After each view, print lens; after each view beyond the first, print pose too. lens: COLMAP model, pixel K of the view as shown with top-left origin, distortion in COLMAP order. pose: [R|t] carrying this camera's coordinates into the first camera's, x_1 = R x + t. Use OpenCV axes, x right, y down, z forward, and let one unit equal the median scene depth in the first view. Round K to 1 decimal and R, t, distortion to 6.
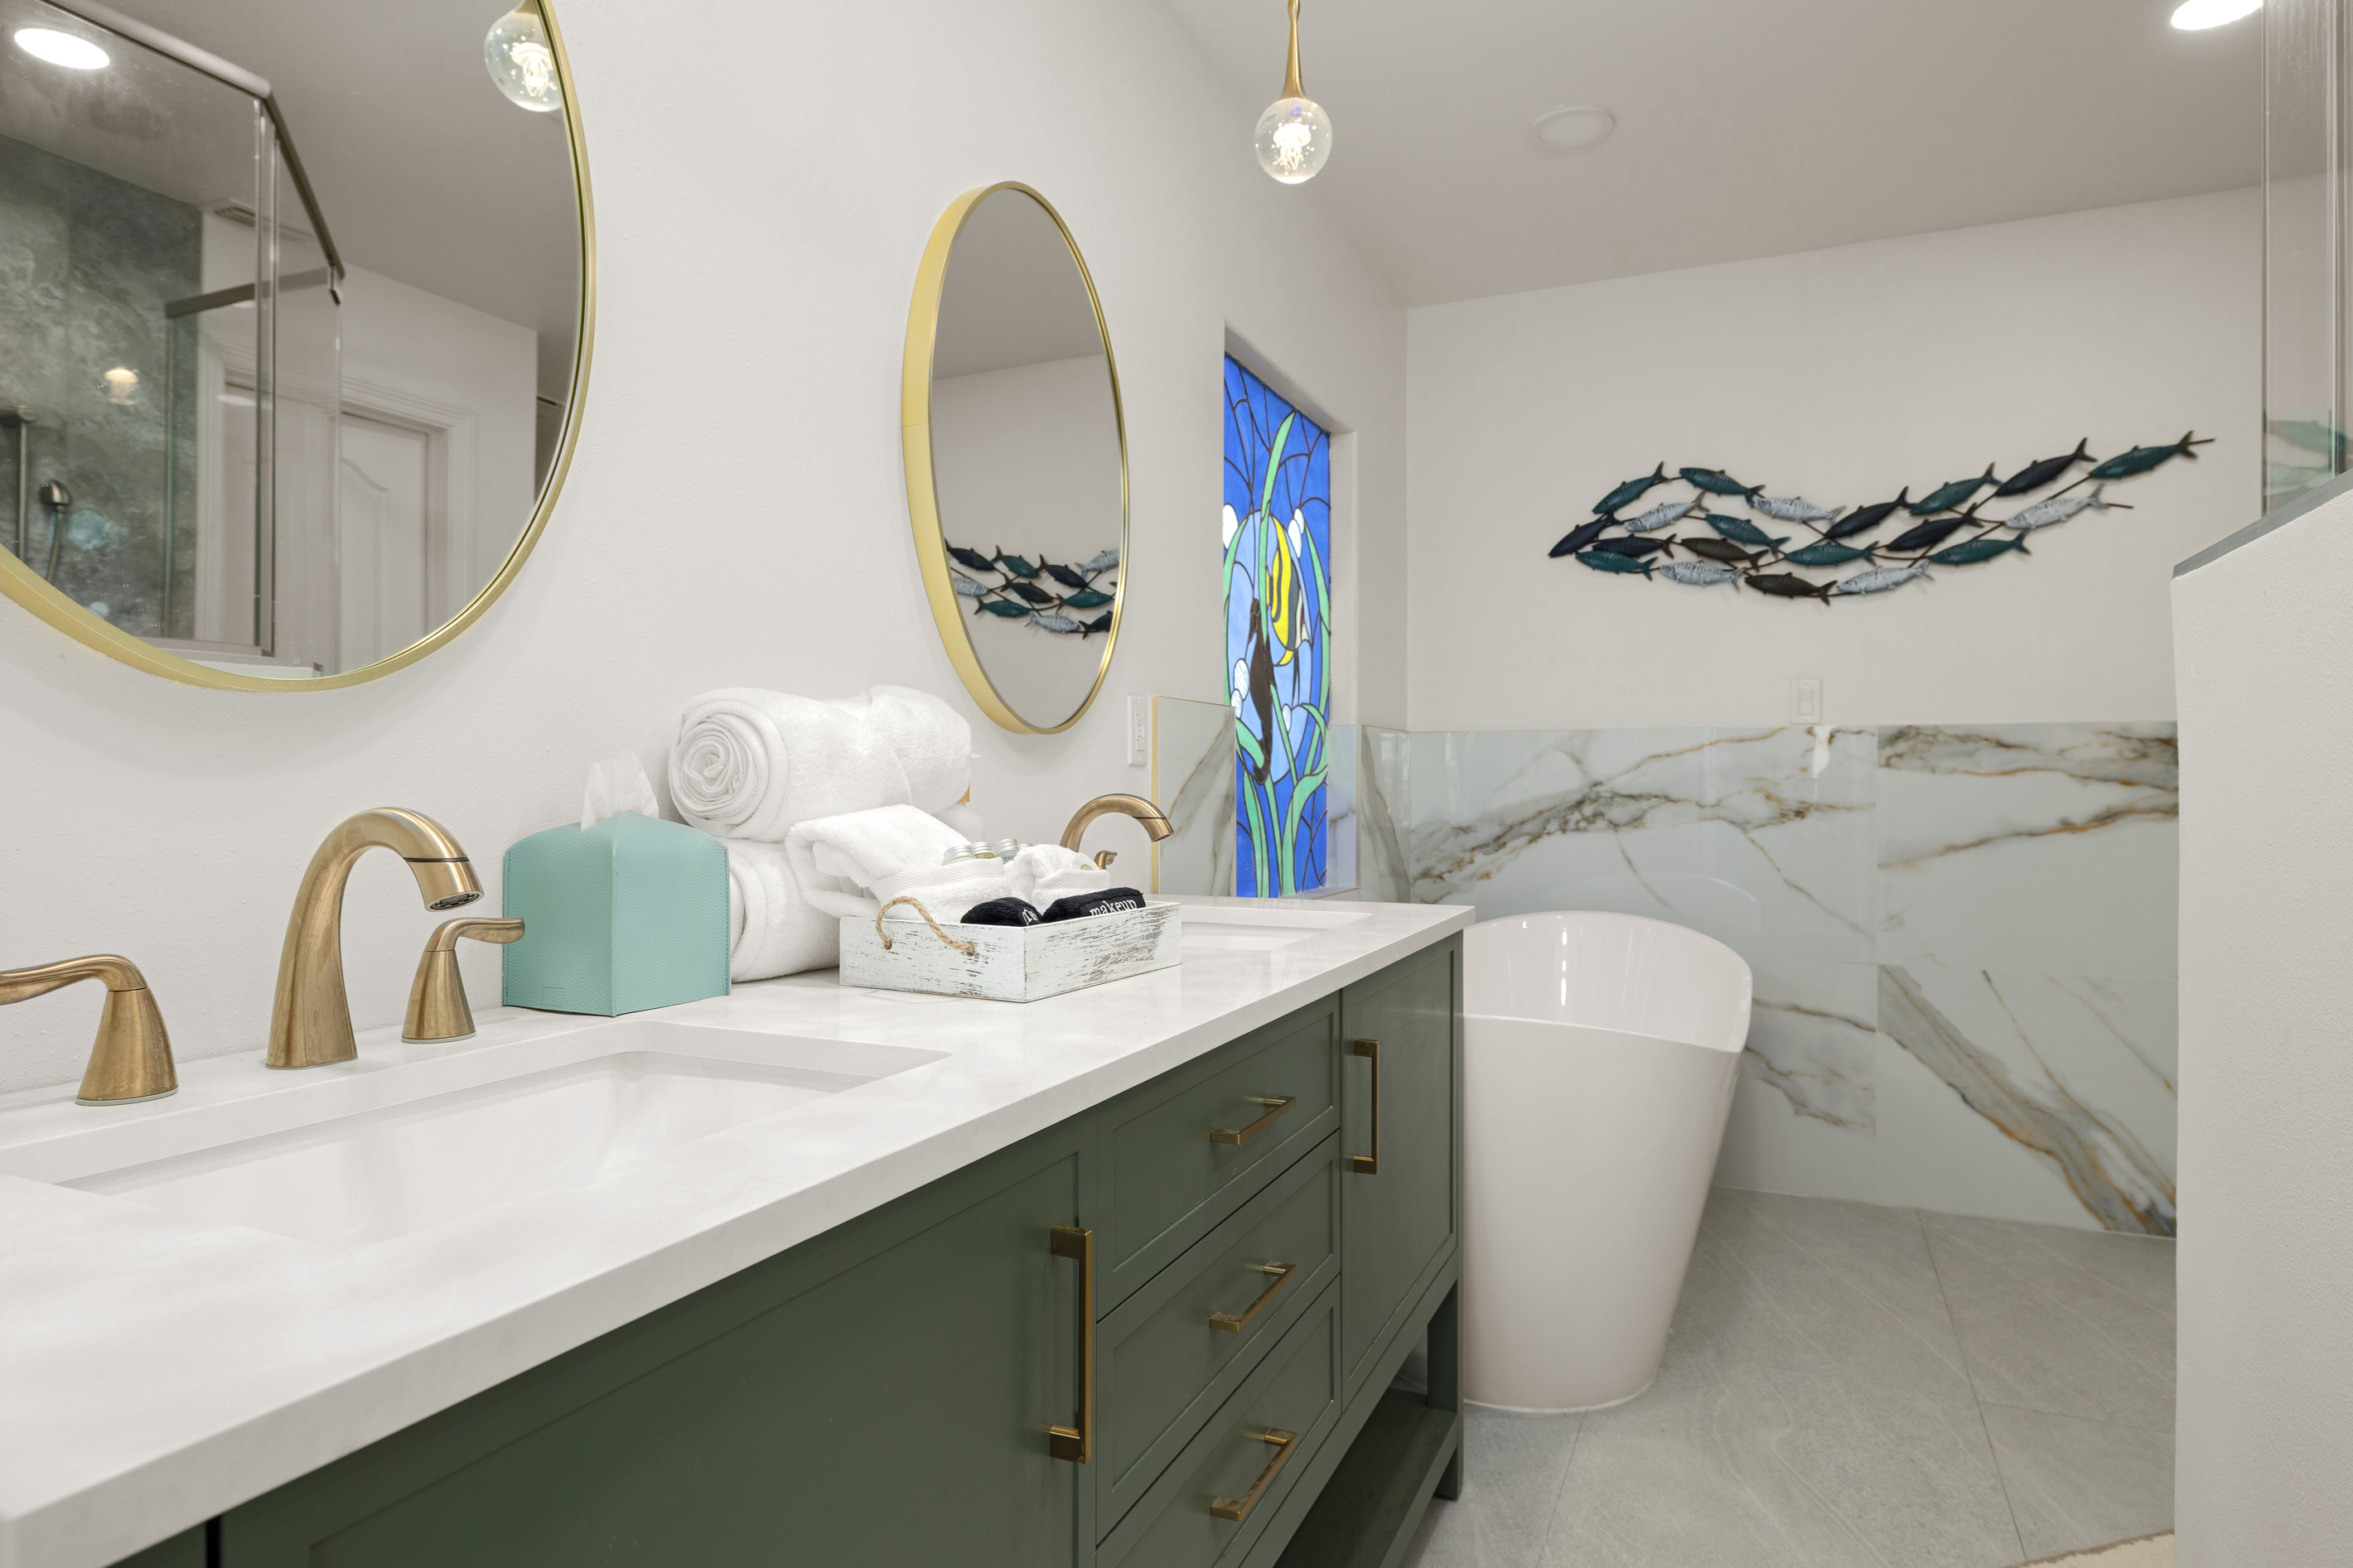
lens RADIAL K [[1408.0, 0, 1180.8], [0, 1408.0, 778.4], [0, 0, 1]] dist [-0.000627, 0.000004]
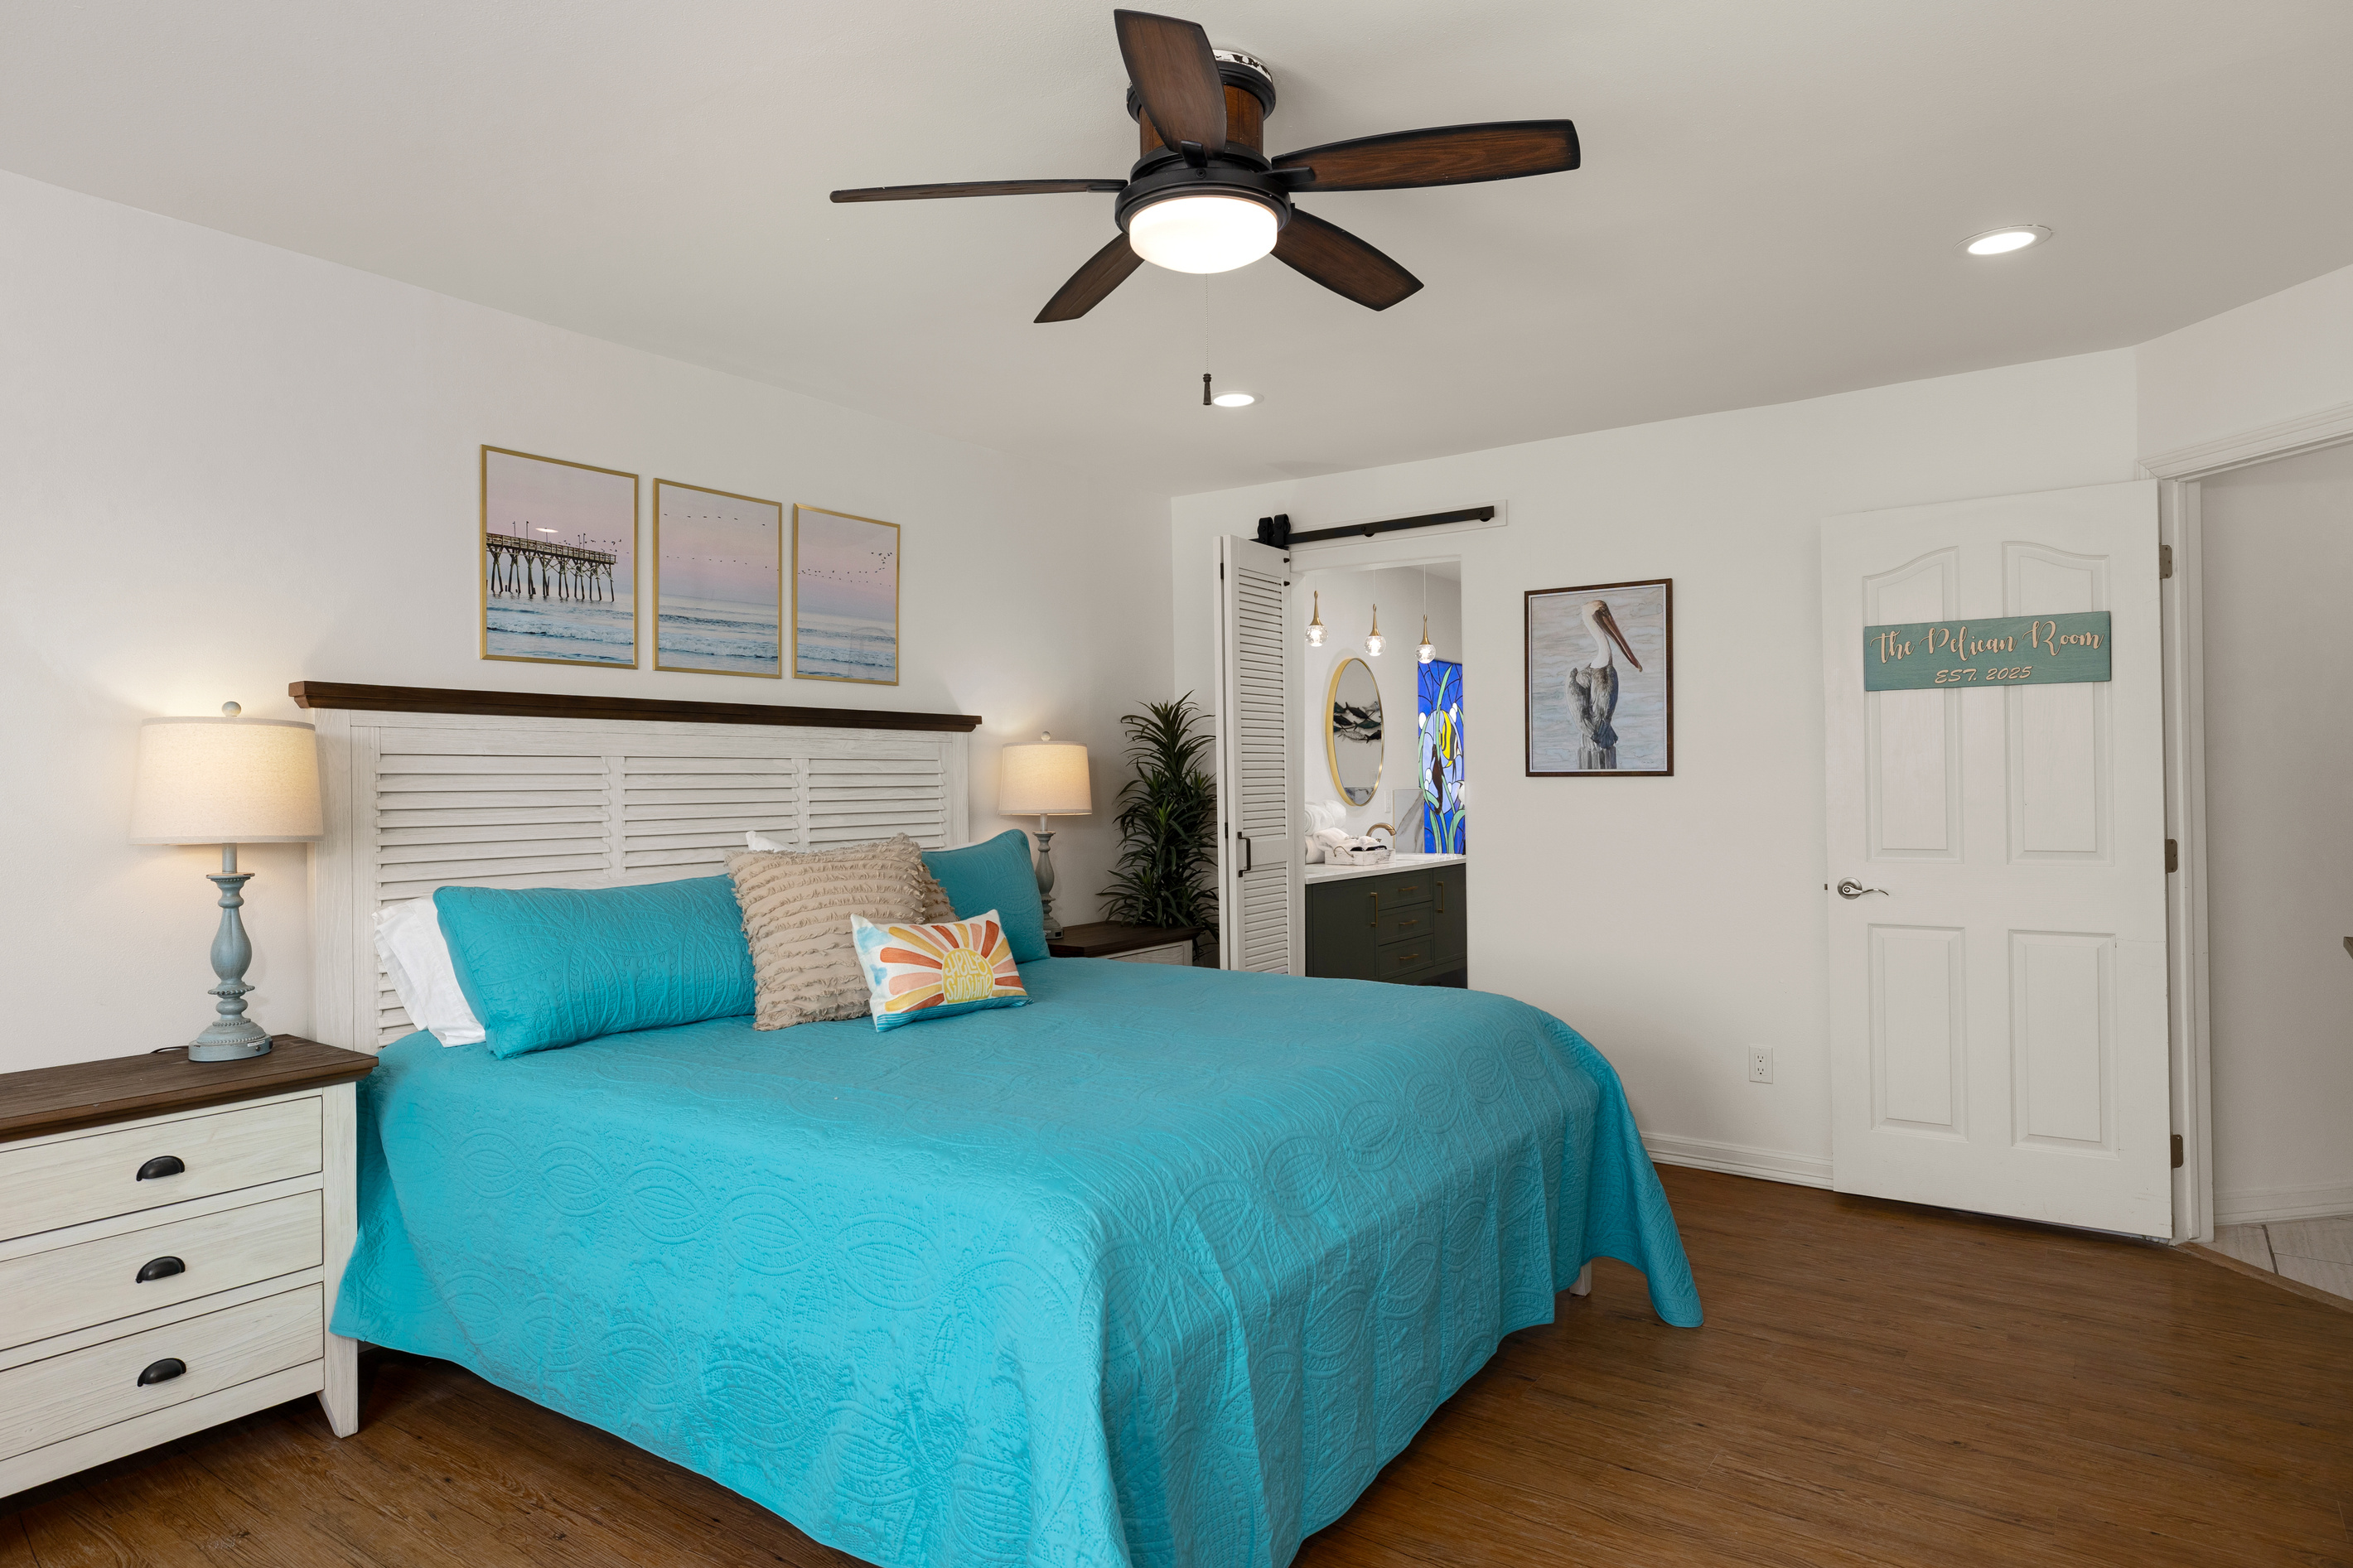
lens RADIAL K [[1408.0, 0, 1180.6], [0, 1408.0, 777.4], [0, 0, 1]] dist [-0.000627, 0.000004]
pose [[0.981027, -0.019010, -0.192936, 0.094309], [0.018589, 0.999819, -0.003996, -0.063439], [0.192977, 0.000333, 0.981203, -1.683911]]
